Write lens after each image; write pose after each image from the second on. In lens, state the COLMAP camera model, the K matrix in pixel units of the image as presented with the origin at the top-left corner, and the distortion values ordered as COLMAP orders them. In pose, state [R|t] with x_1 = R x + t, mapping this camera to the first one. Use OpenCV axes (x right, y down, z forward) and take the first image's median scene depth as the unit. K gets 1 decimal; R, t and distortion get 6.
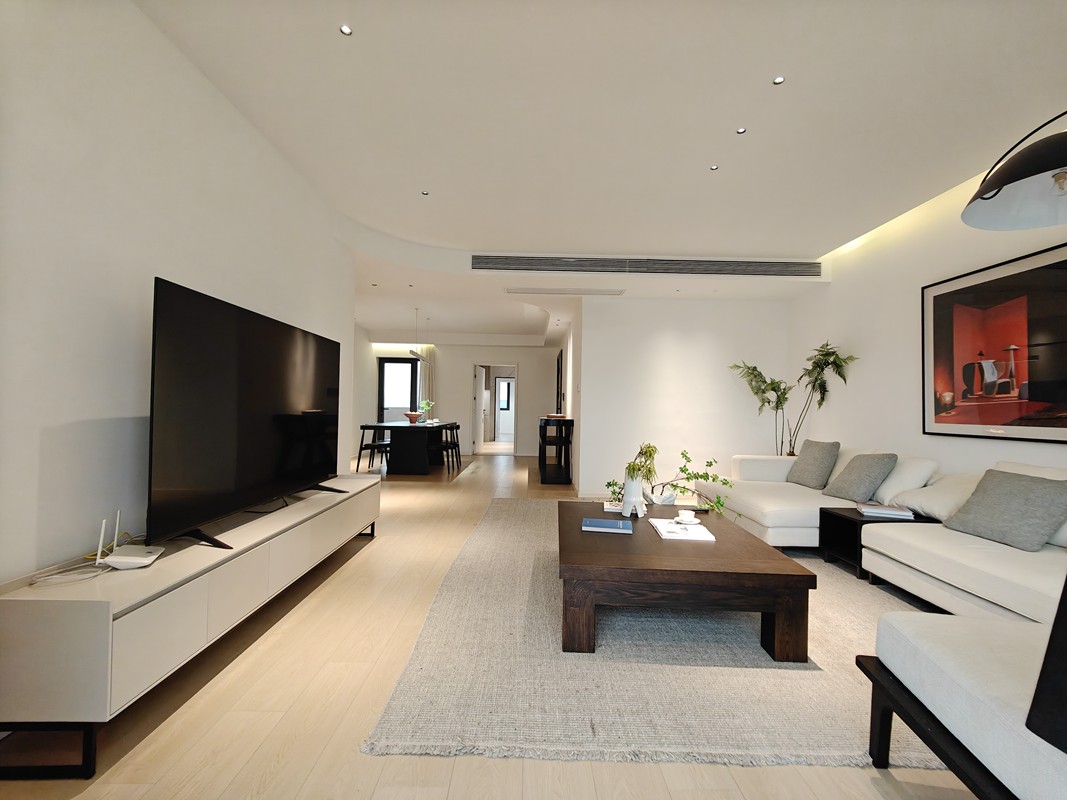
lens RADIAL K [[468.5, 0, 533.5], [0, 468.5, 400.0], [0, 0, 1]] dist [0.000979, -0.006850]
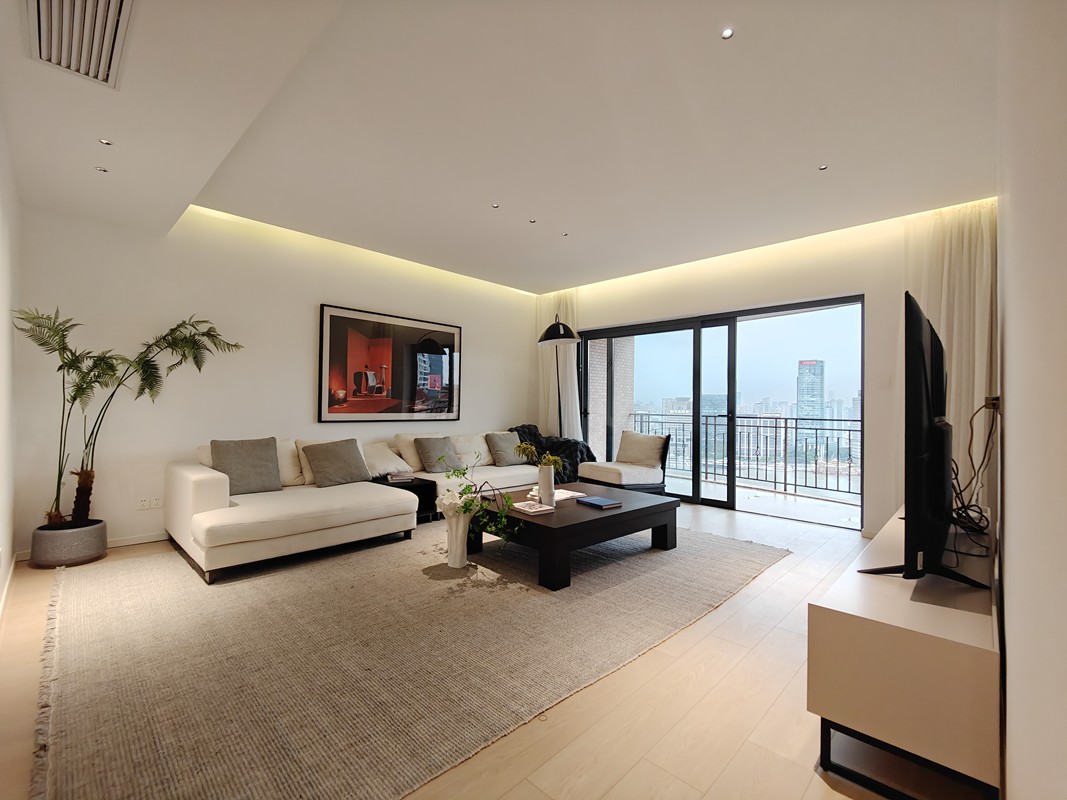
lens RADIAL K [[468.5, 0, 533.5], [0, 468.5, 400.0], [0, 0, 1]] dist [0.000979, -0.006850]
pose [[-0.712103, -0.012704, 0.701960, -0.482196], [-0.032695, 0.999352, -0.015082, 0.014393], [-0.701313, -0.033690, -0.712056, 1.624329]]
